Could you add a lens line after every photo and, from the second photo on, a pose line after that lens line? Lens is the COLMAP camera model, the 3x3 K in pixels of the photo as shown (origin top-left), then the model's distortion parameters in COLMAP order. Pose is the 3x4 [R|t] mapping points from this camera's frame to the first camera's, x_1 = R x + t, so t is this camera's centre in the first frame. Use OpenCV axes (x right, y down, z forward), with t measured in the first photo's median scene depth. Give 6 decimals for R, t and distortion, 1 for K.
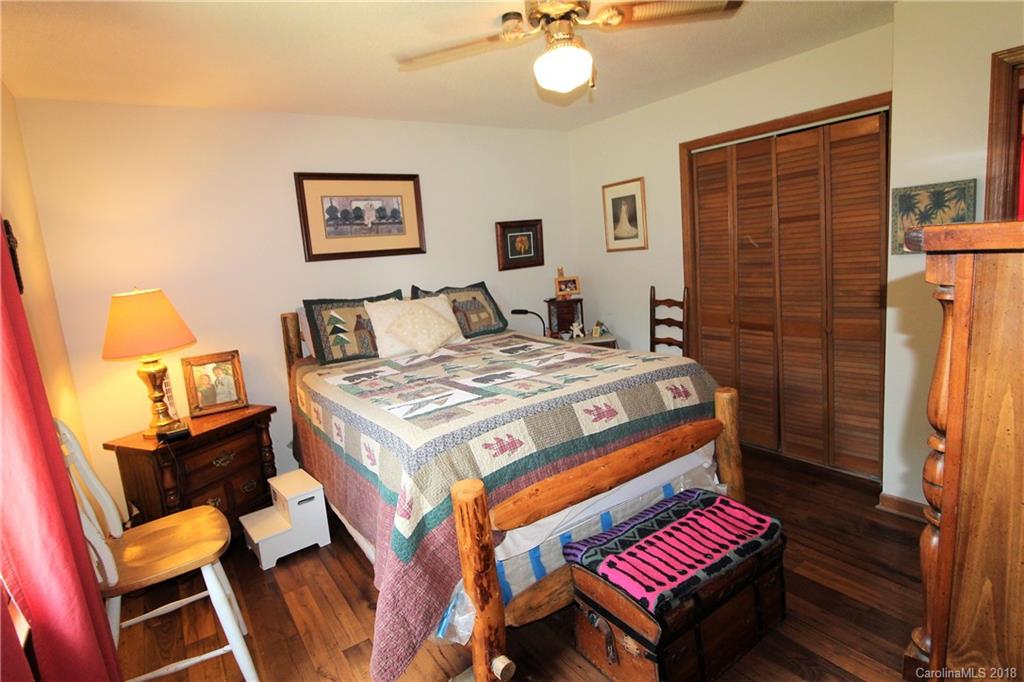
lens RADIAL K [[522.6, 0, 517.1], [0, 522.6, 338.7], [0, 0, 1]] dist [-0.014022, -0.000979]
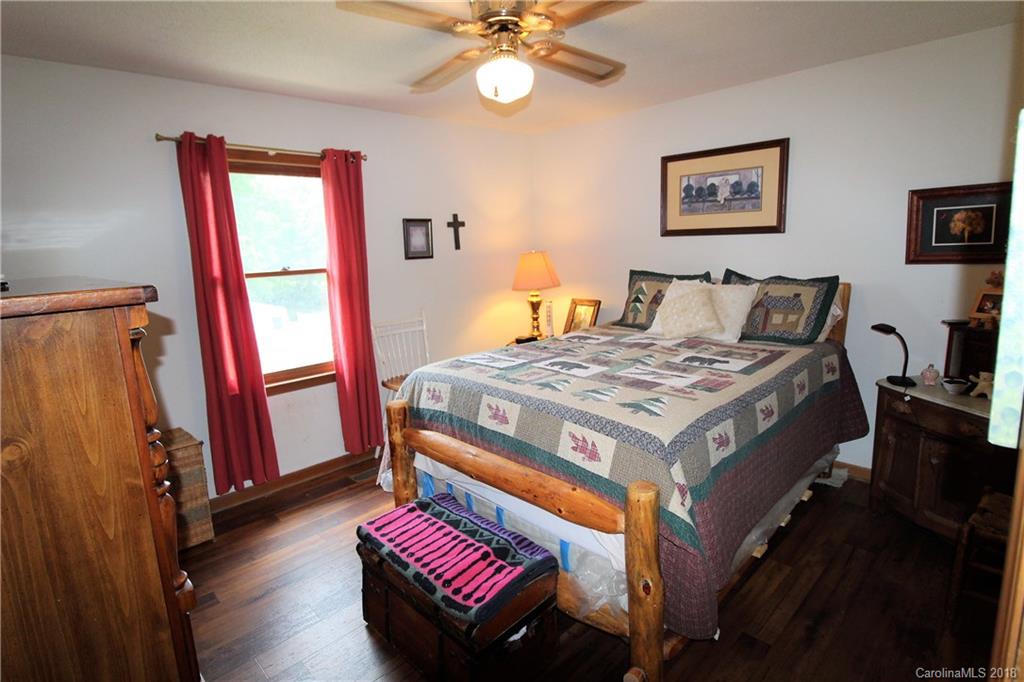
lens RADIAL K [[522.6, 0, 516.8], [0, 522.6, 334.7], [0, 0, 1]] dist [-0.014022, -0.000979]
pose [[0.168057, 0.248388, -0.953971, 0.676972], [-0.140237, 0.963916, 0.226272, -0.153226], [0.975751, 0.095755, 0.196826, 0.488965]]
